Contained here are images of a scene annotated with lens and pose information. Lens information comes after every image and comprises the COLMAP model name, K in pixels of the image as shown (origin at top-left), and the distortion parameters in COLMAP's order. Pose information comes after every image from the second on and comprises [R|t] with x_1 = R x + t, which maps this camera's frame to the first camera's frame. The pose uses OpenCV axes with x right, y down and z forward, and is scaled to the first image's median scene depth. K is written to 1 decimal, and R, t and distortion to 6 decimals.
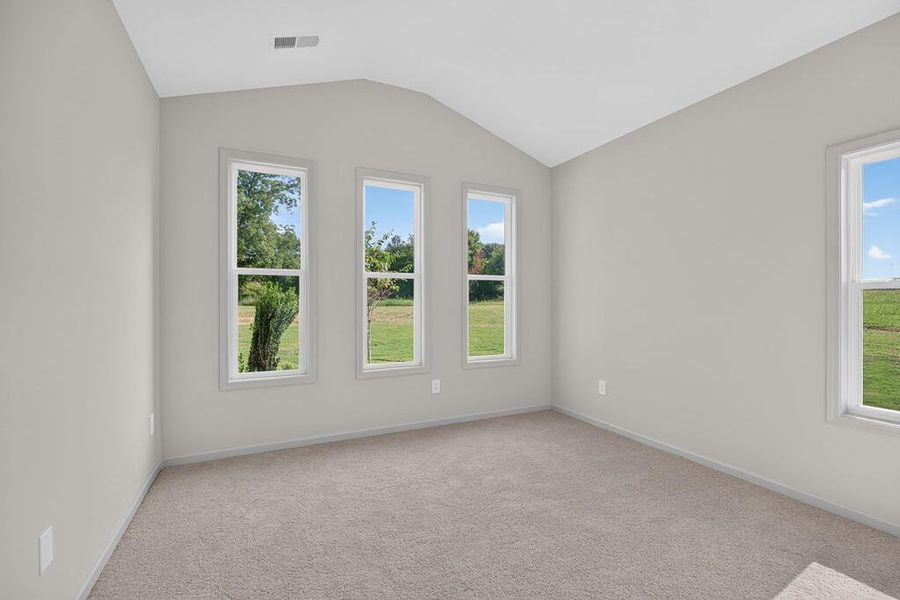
lens RADIAL K [[406.3, 0, 455.7], [0, 406.3, 301.5], [0, 0, 1]] dist [-0.001963, -0.000201]
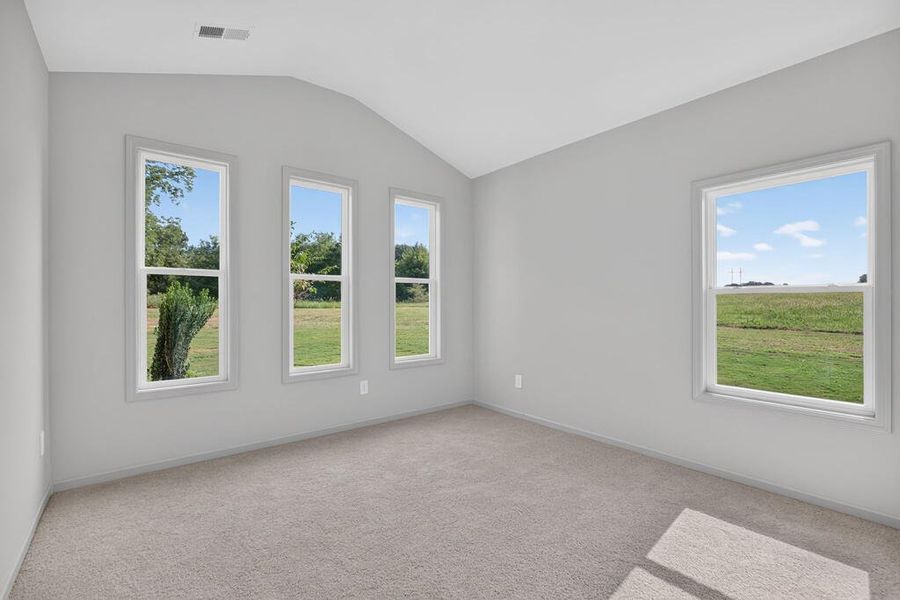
lens RADIAL K [[419.5, 0, 447.2], [0, 419.5, 302.1], [0, 0, 1]] dist [-0.000039, -0.000086]
pose [[0.974497, 0.000245, 0.224401, -0.088202], [0.000371, 0.999996, -0.002700, -0.001326], [-0.224401, 0.002714, 0.974493, -0.072769]]
